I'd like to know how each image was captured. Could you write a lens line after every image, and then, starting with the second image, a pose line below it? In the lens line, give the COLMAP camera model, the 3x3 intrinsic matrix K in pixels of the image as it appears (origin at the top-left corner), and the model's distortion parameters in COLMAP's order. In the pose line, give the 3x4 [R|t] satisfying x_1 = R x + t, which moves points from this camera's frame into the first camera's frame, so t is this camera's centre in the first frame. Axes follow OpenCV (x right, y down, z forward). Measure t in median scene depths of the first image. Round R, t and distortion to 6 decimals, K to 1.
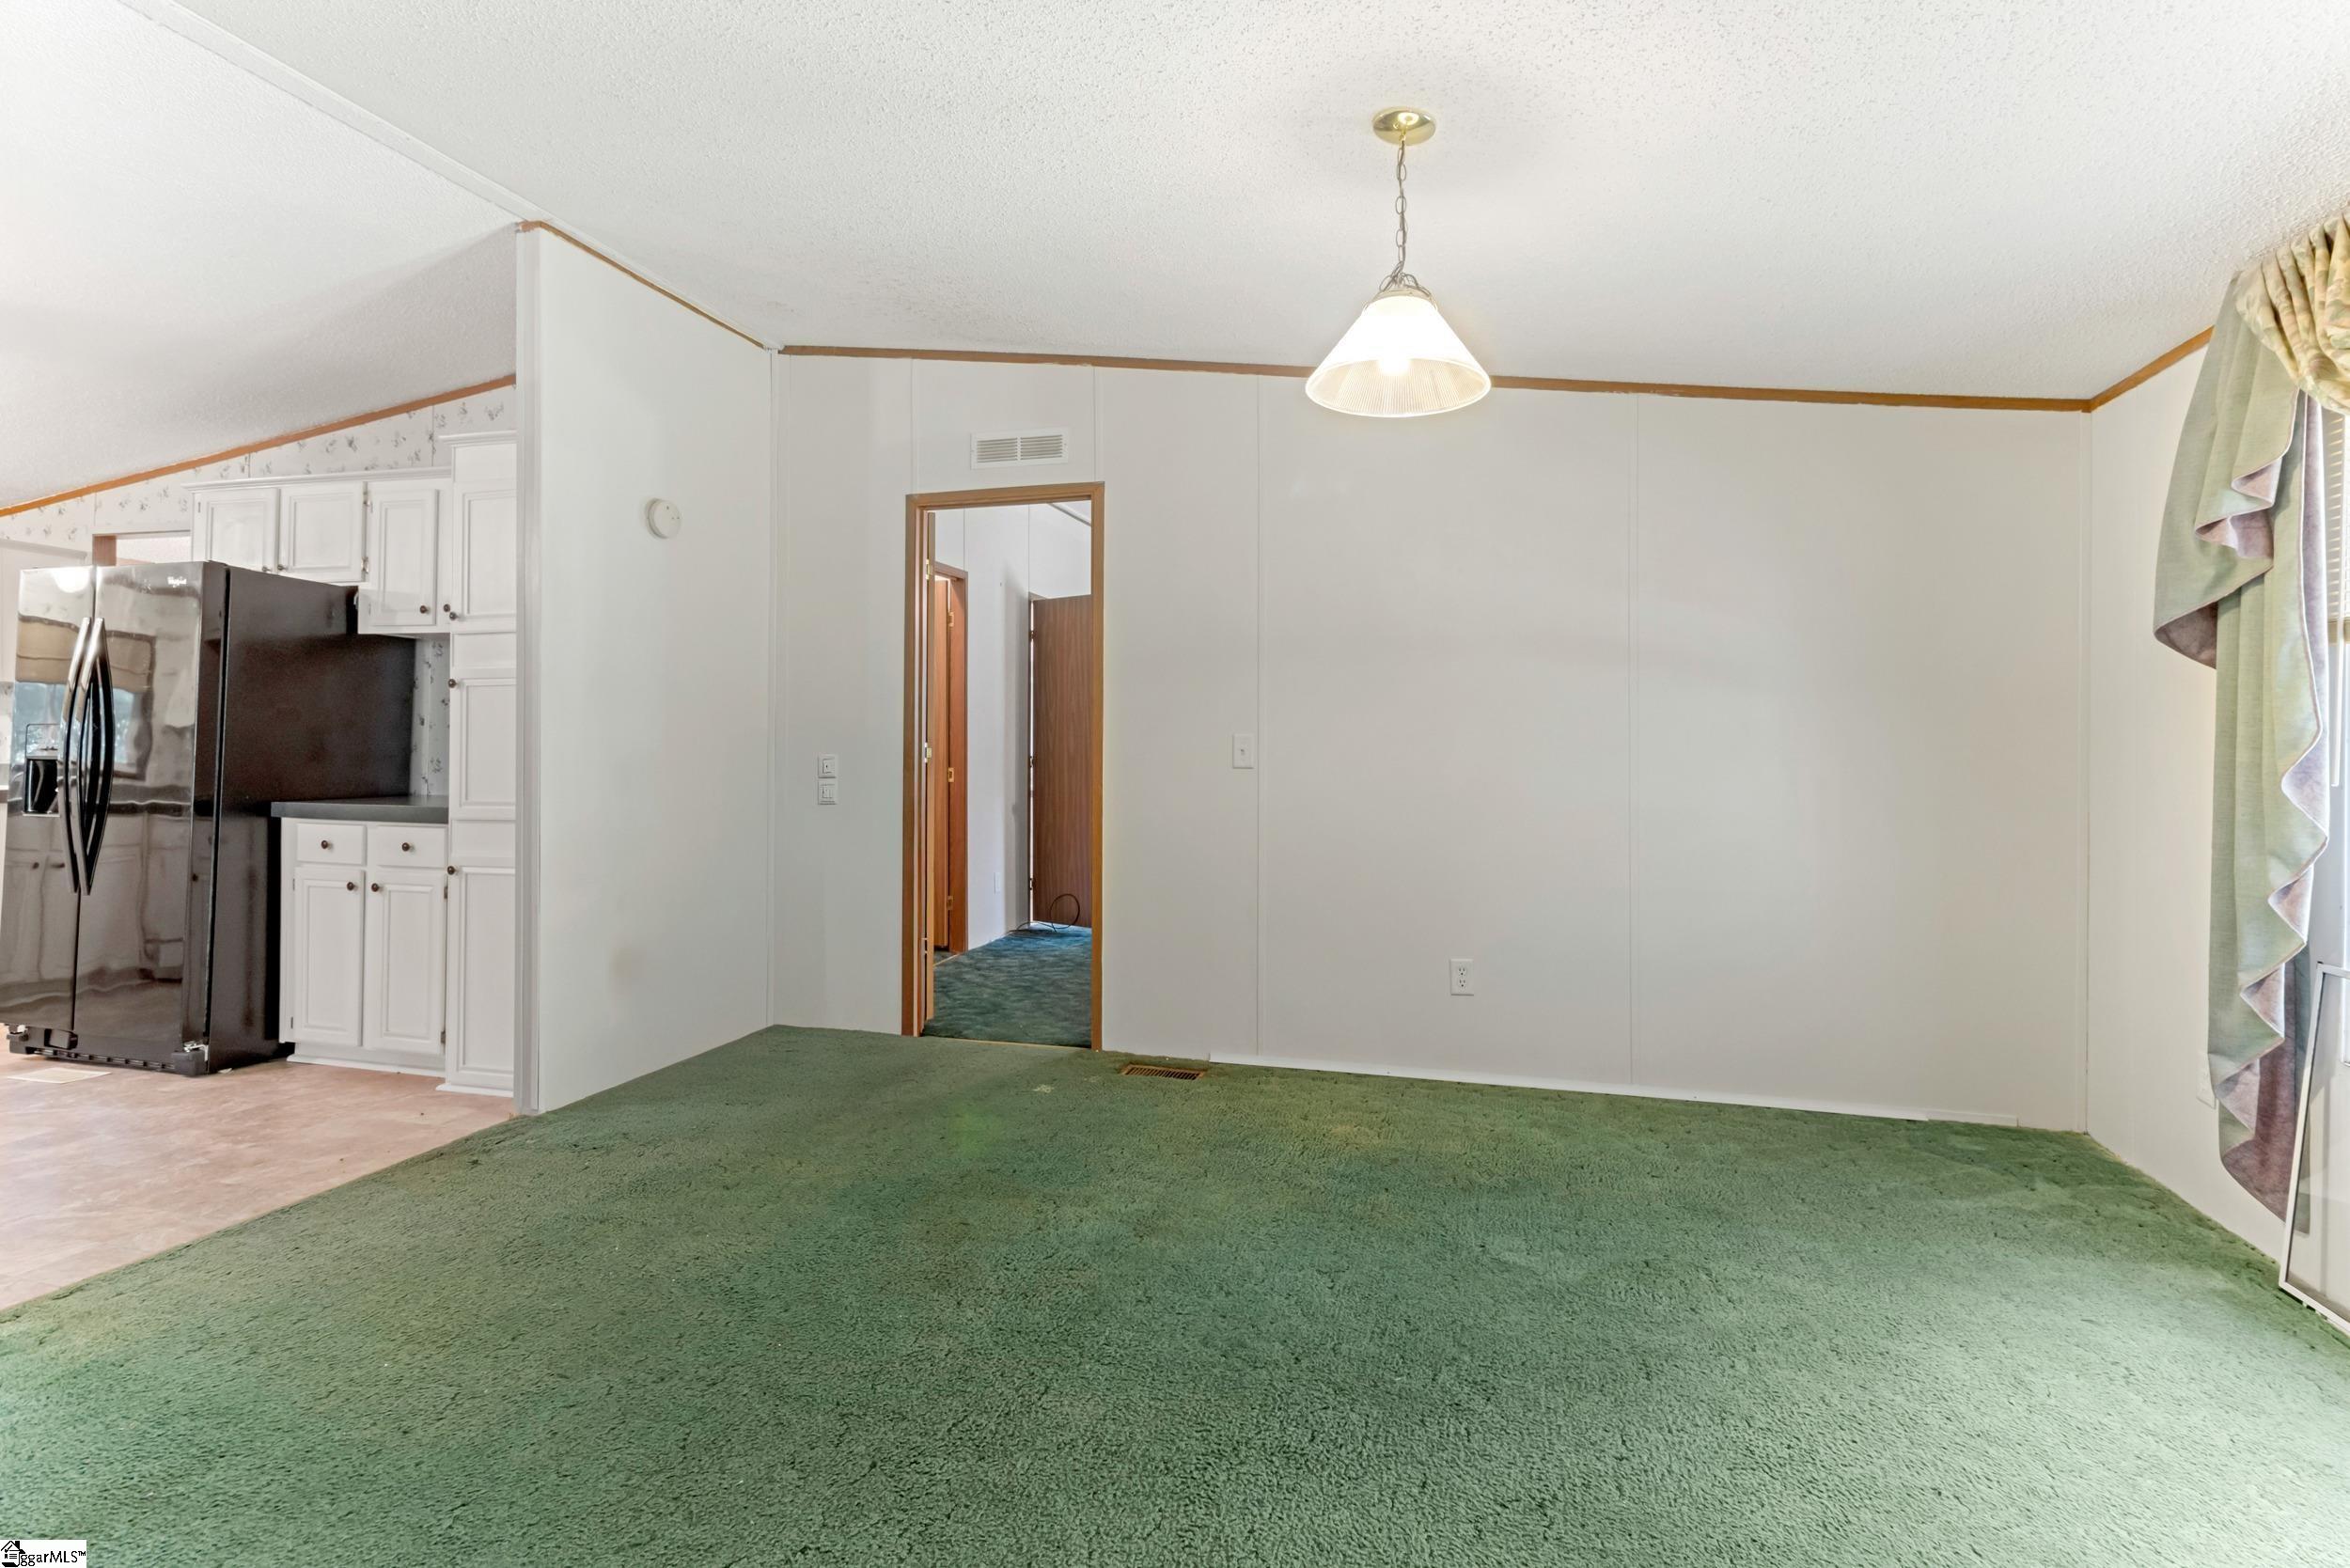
lens RADIAL K [[1150.5, 0, 1174.2], [0, 1150.5, 748.3], [0, 0, 1]] dist [-0.000448, -0.000297]
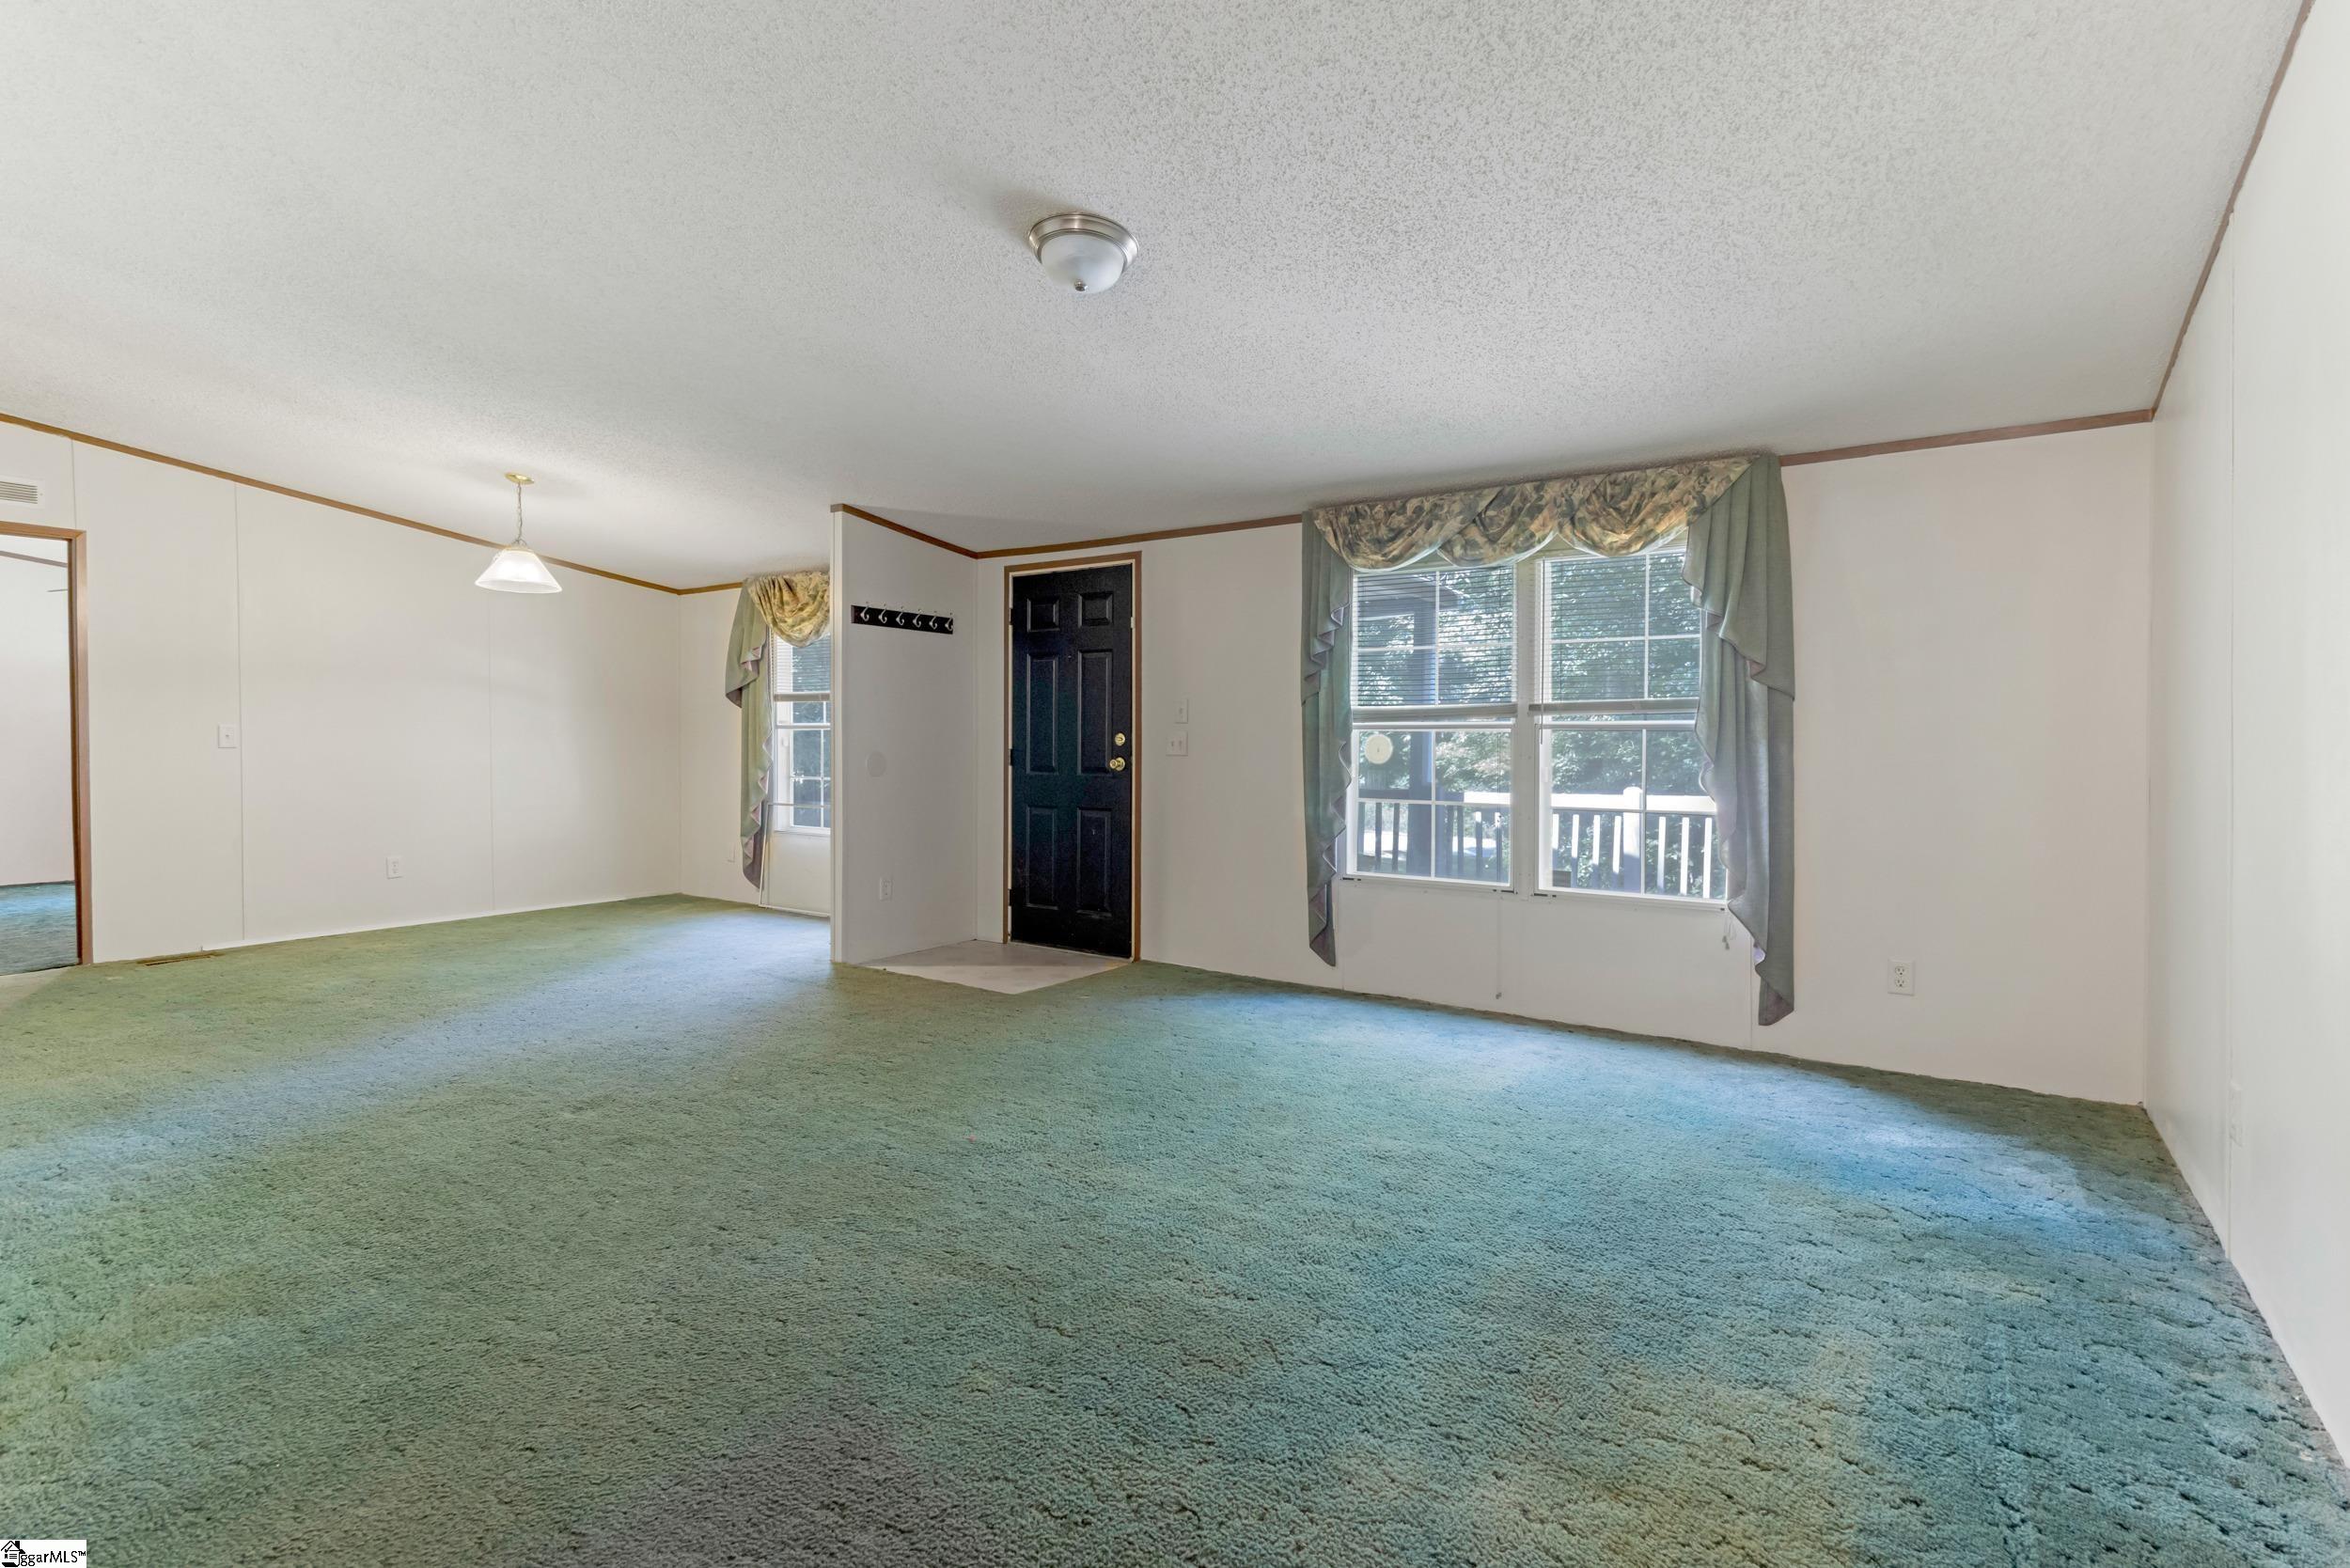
lens RADIAL K [[1150.5, 0, 1174.2], [0, 1150.5, 748.3], [0, 0, 1]] dist [-0.000448, -0.000297]
pose [[0.317161, -0.012667, 0.948287, -1.606751], [-0.001497, 0.999903, 0.013857, -0.007469], [-0.948370, -0.005814, 0.317112, -1.039626]]
